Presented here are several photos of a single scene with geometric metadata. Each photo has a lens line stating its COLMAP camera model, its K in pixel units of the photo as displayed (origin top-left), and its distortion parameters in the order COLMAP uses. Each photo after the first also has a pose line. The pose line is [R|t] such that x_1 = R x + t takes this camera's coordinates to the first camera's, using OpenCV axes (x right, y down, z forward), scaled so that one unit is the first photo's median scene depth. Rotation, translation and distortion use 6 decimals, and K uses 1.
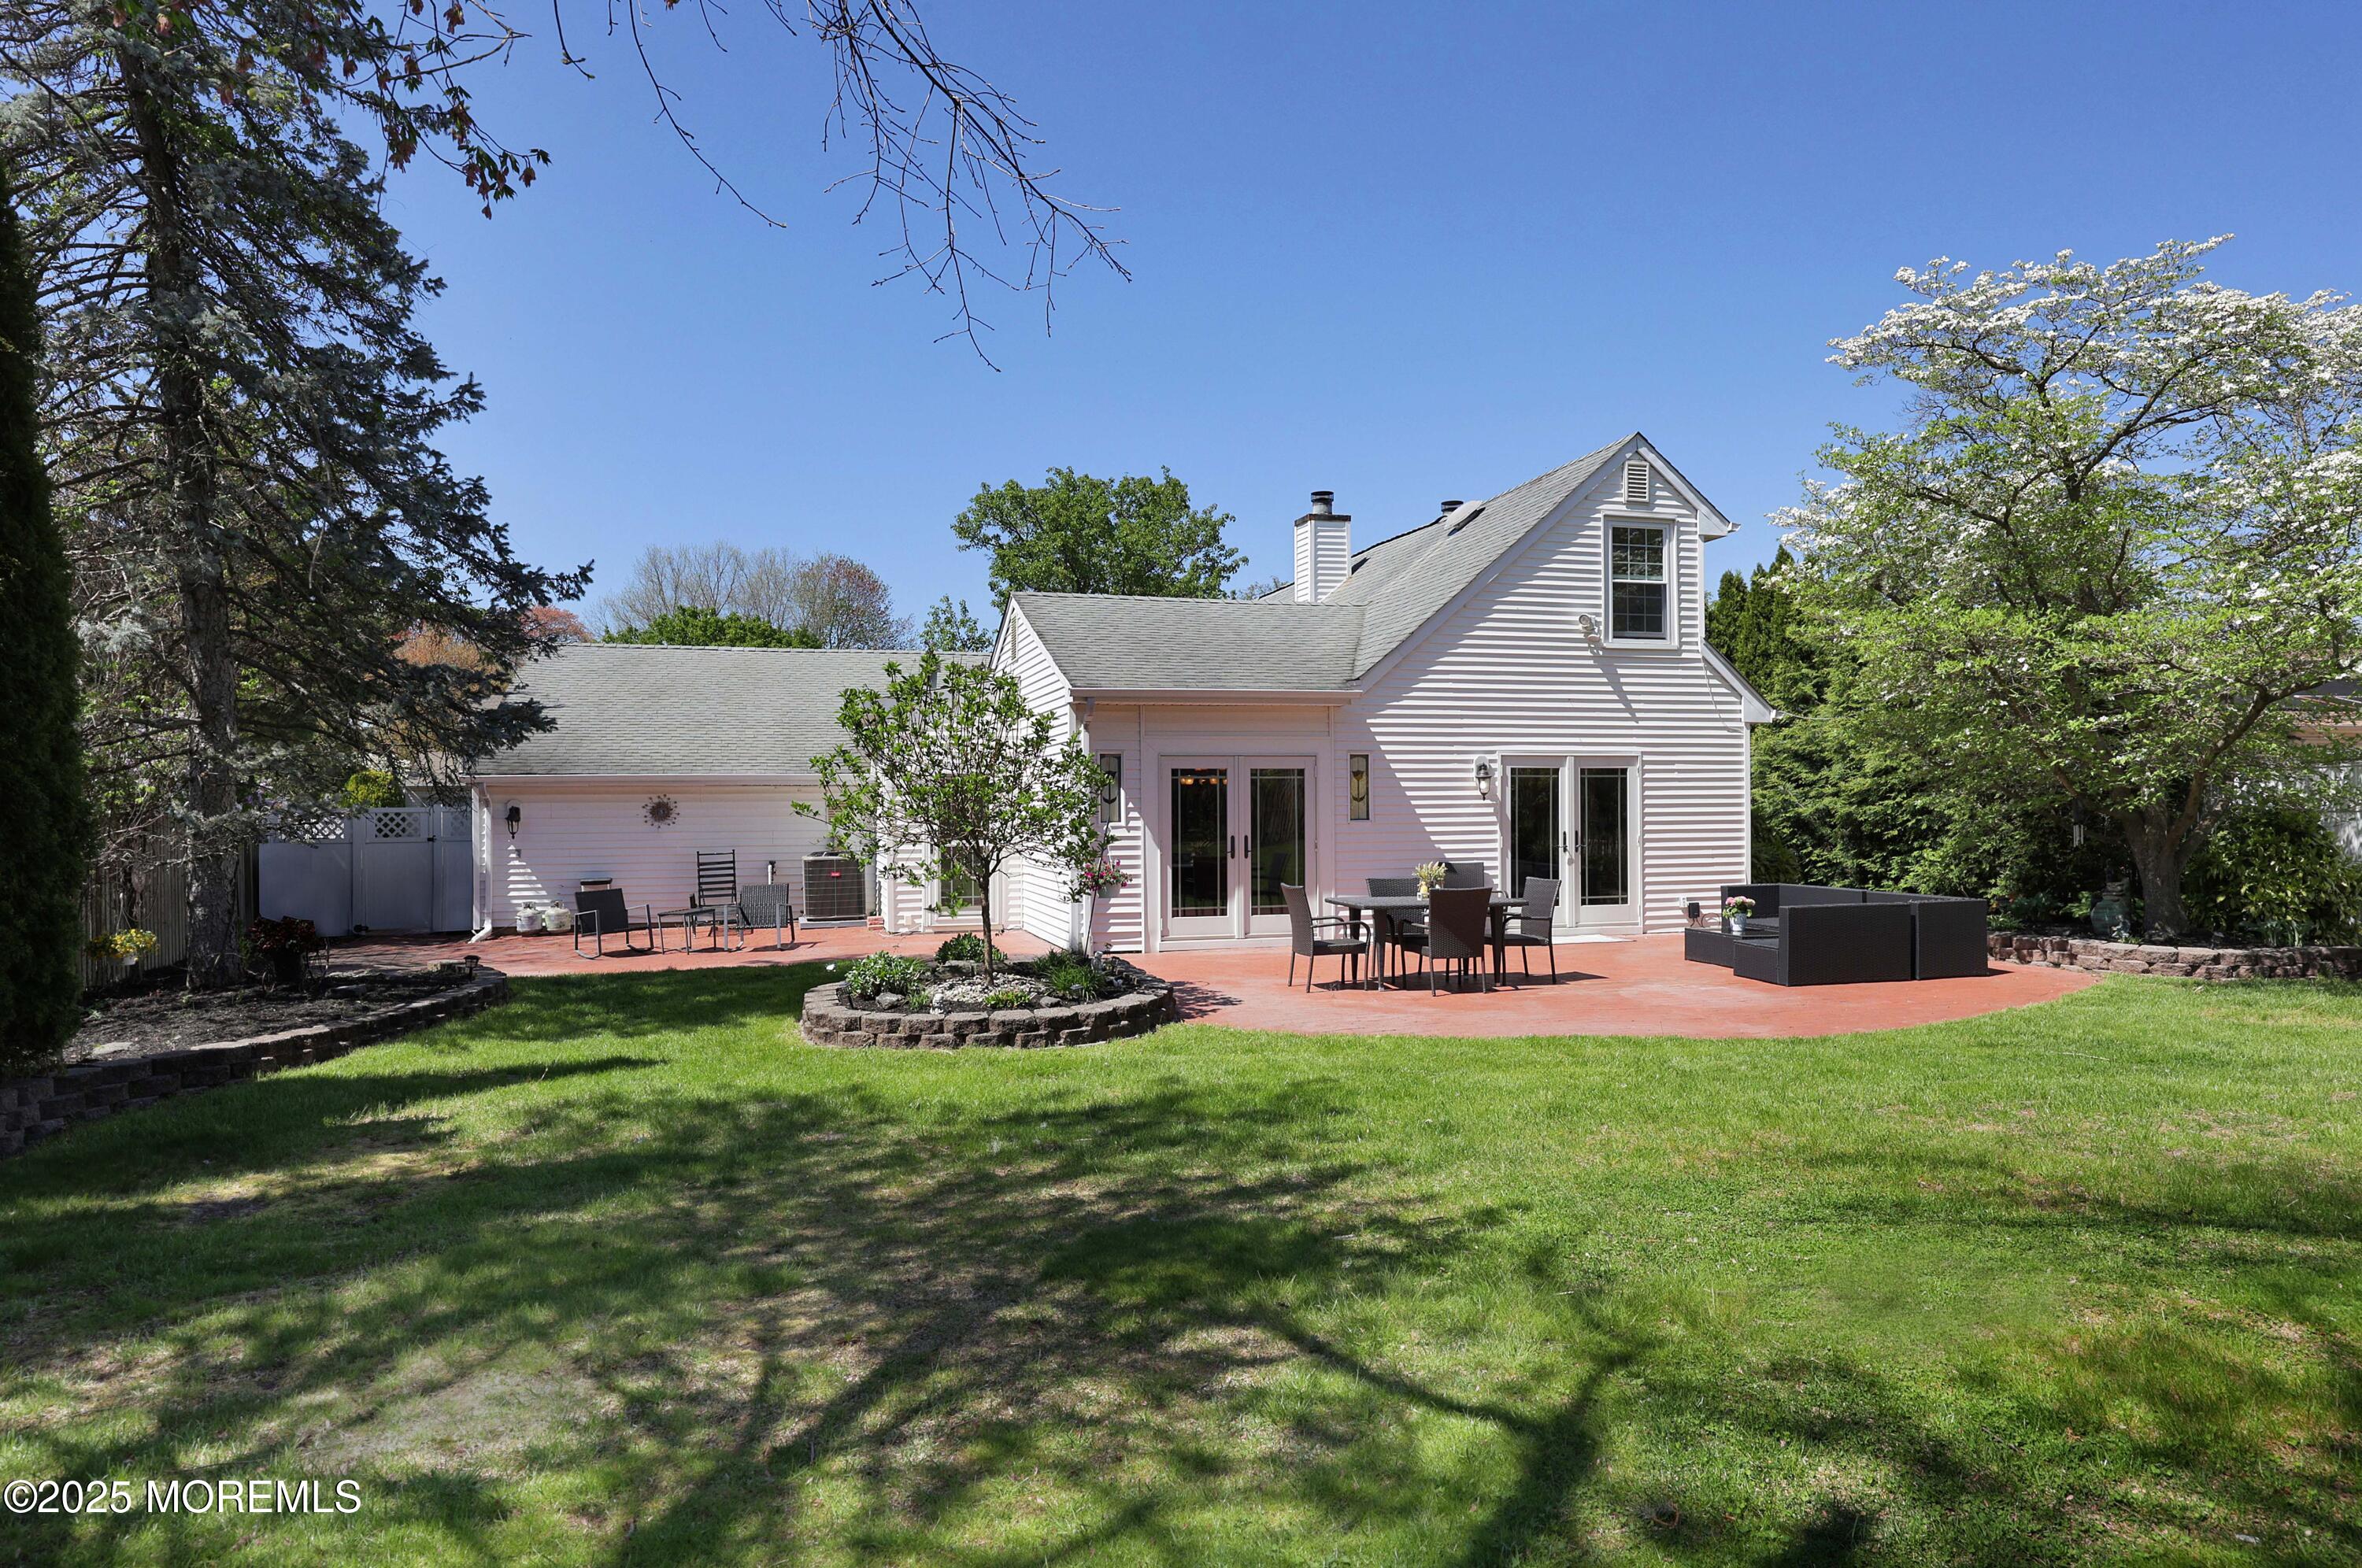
lens RADIAL K [[1438.2, 0, 1203.6], [0, 1438.2, 774.0], [0, 0, 1]] dist [-0.000498, 0.005606]
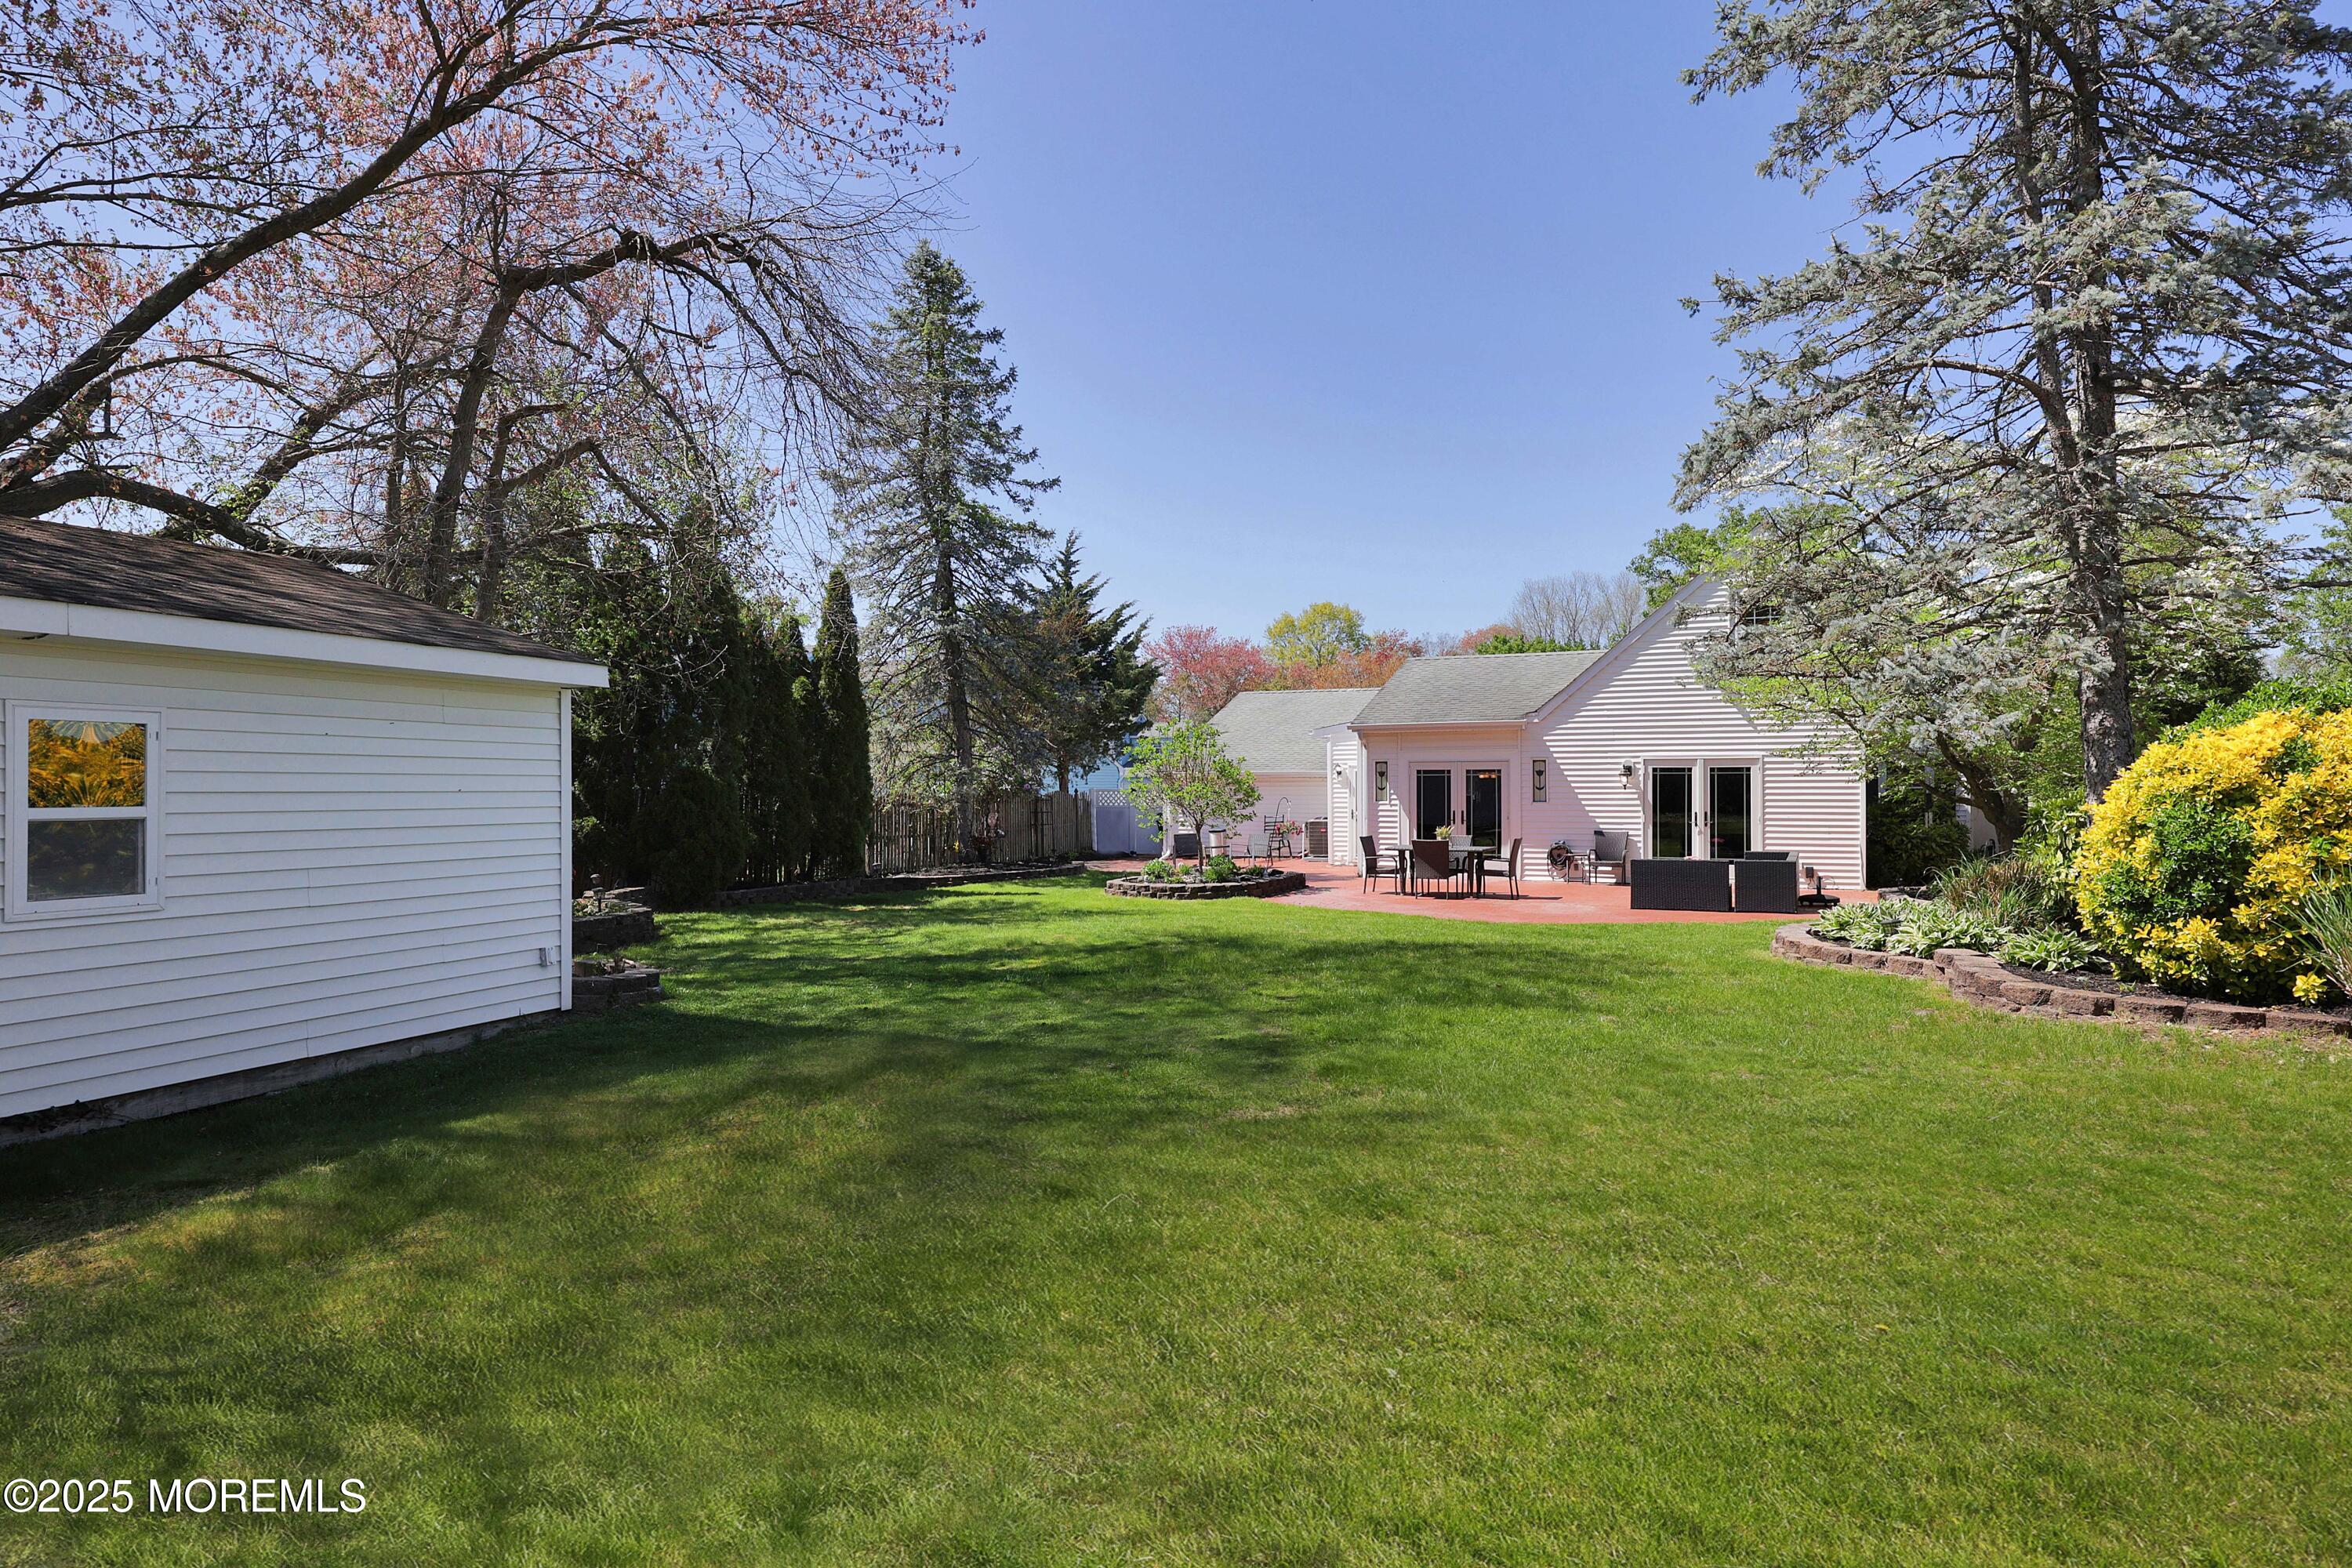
lens RADIAL K [[1280.4, 0, 1234.0], [0, 1280.4, 736.8], [0, 0, 1]] dist [-0.003528, 0.000306]
pose [[0.759132, -0.020429, -0.650616, 0.726120], [0.010251, 0.999759, -0.019431, -0.014580], [0.650856, 0.008081, 0.759158, -0.260959]]
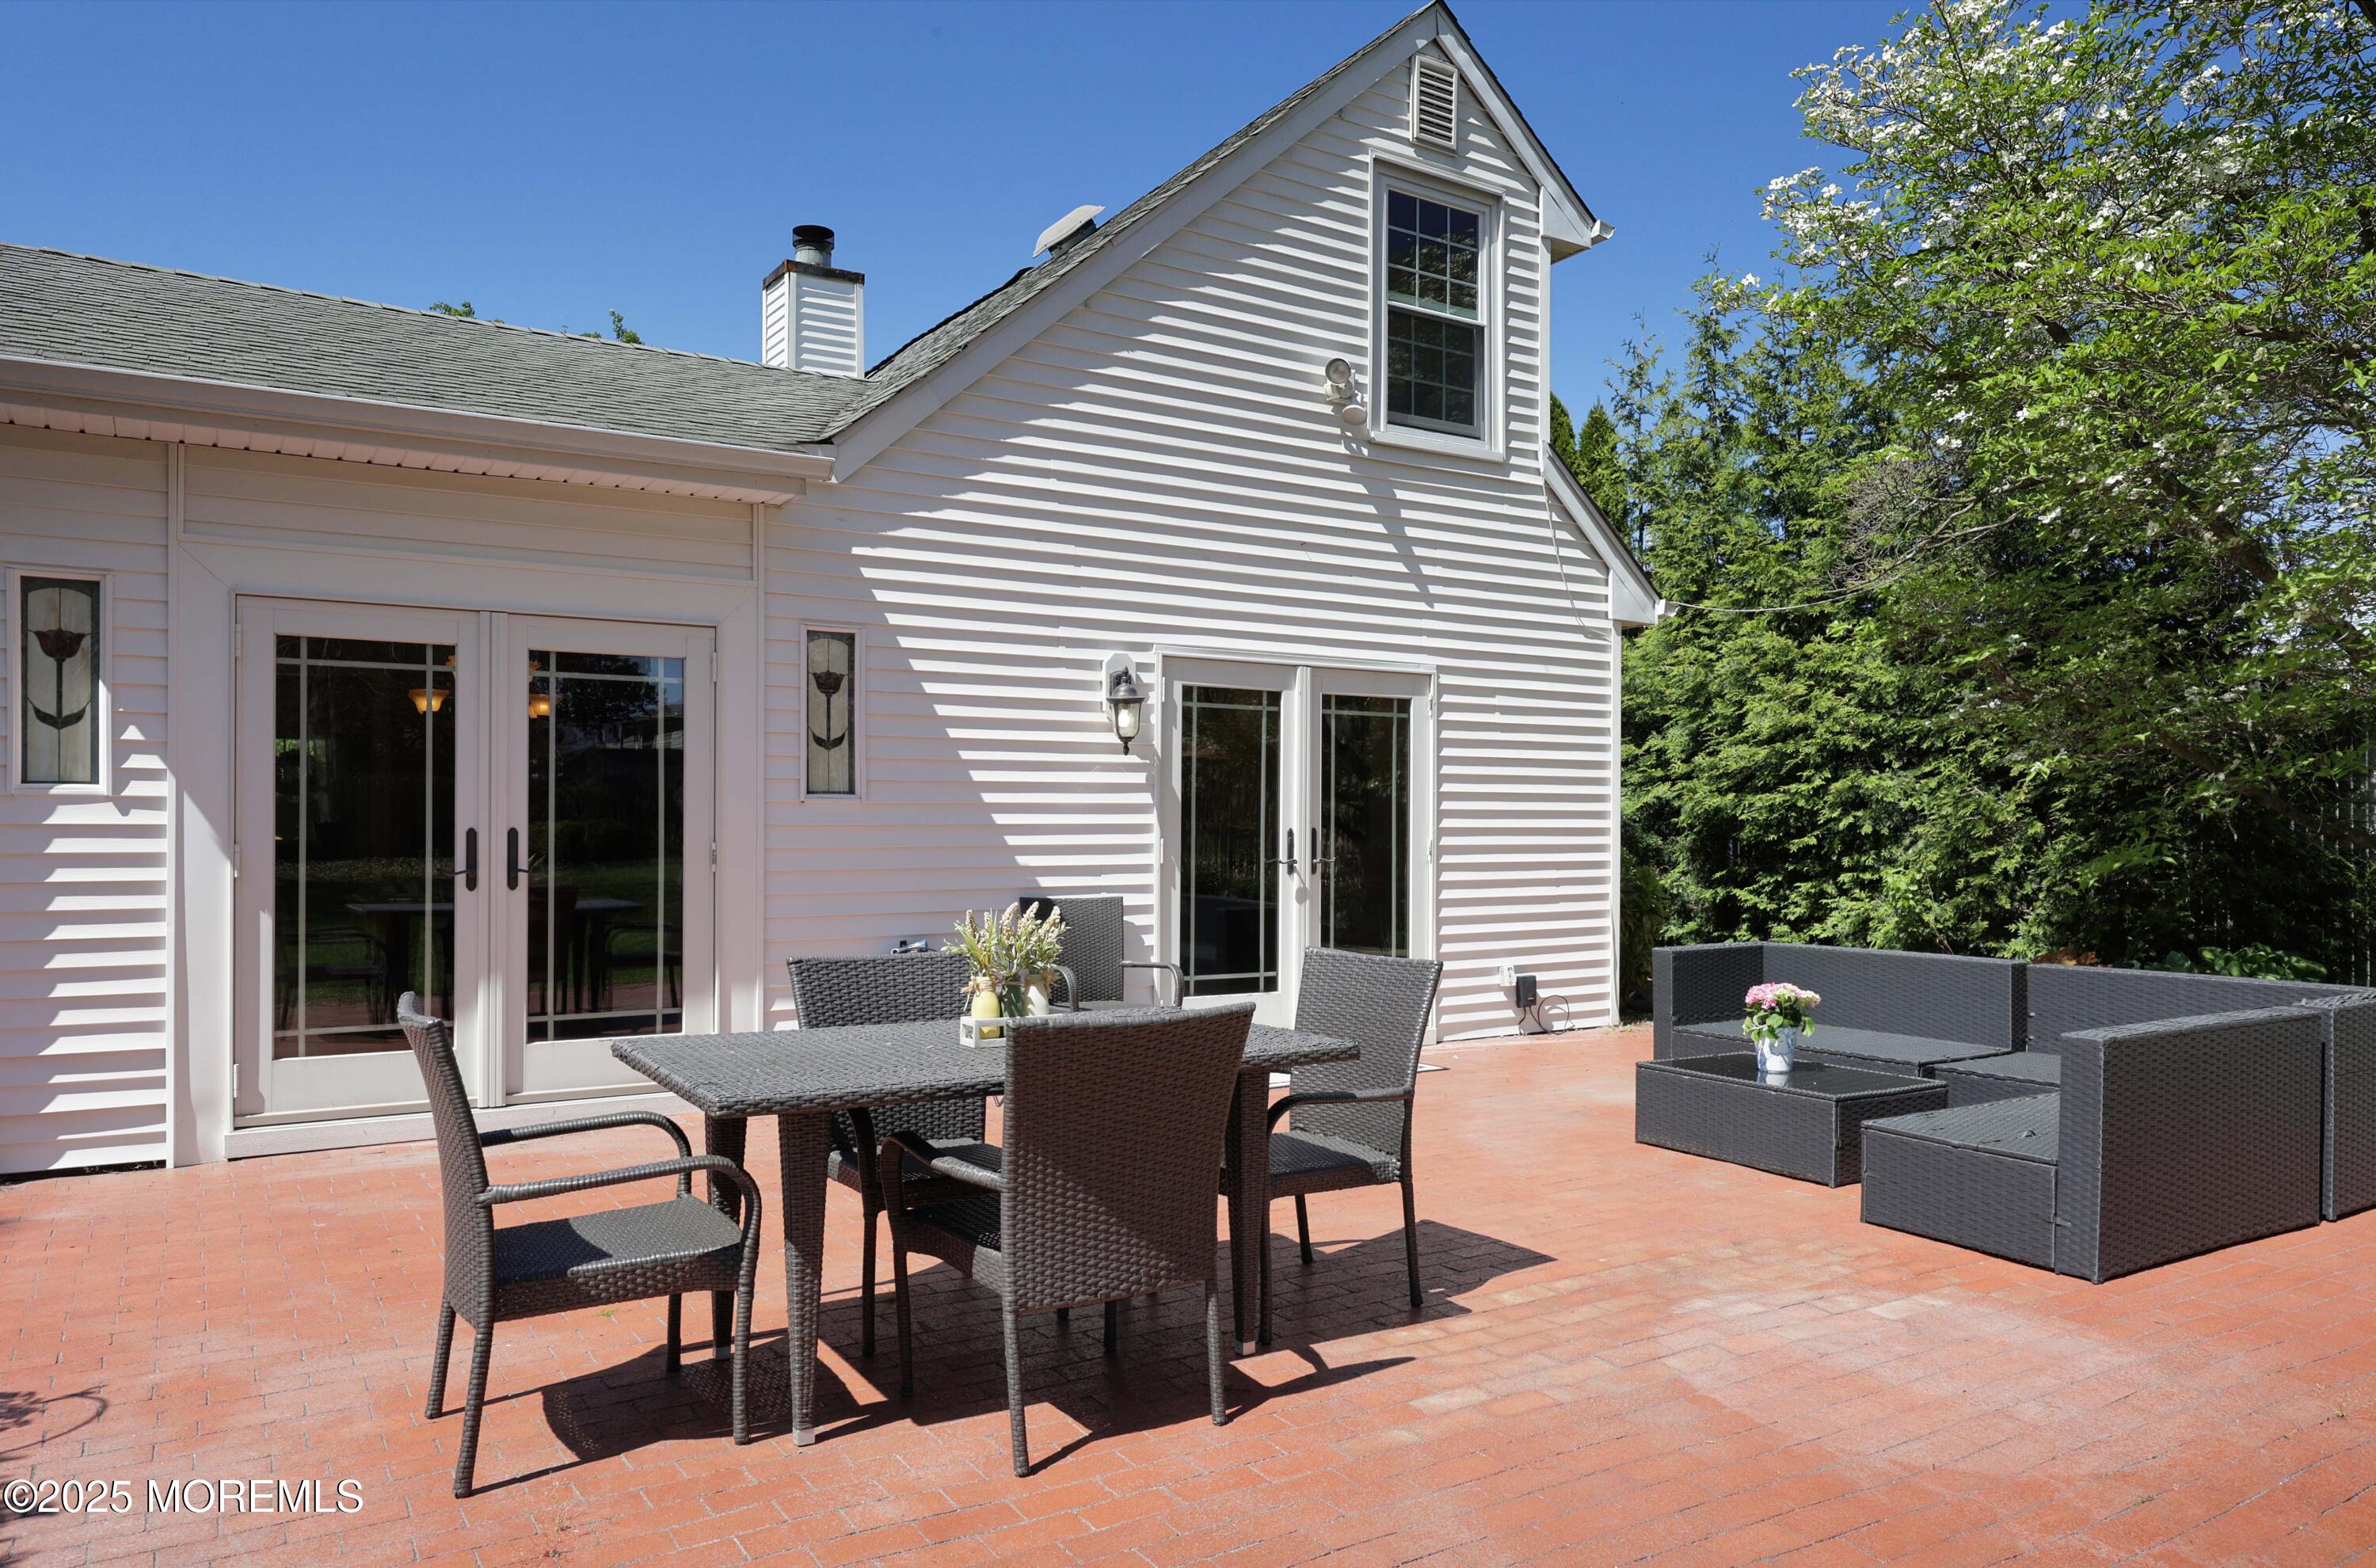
lens RADIAL K [[1558.2, 0, 1111.5], [0, 1558.2, 809.9], [0, 0, 1]] dist [0.003191, -0.000356]
pose [[0.973611, 0.008783, 0.228043, 0.080639], [-0.010825, 0.999912, 0.007706, 0.030459], [-0.227956, -0.009971, 0.973620, 0.524614]]
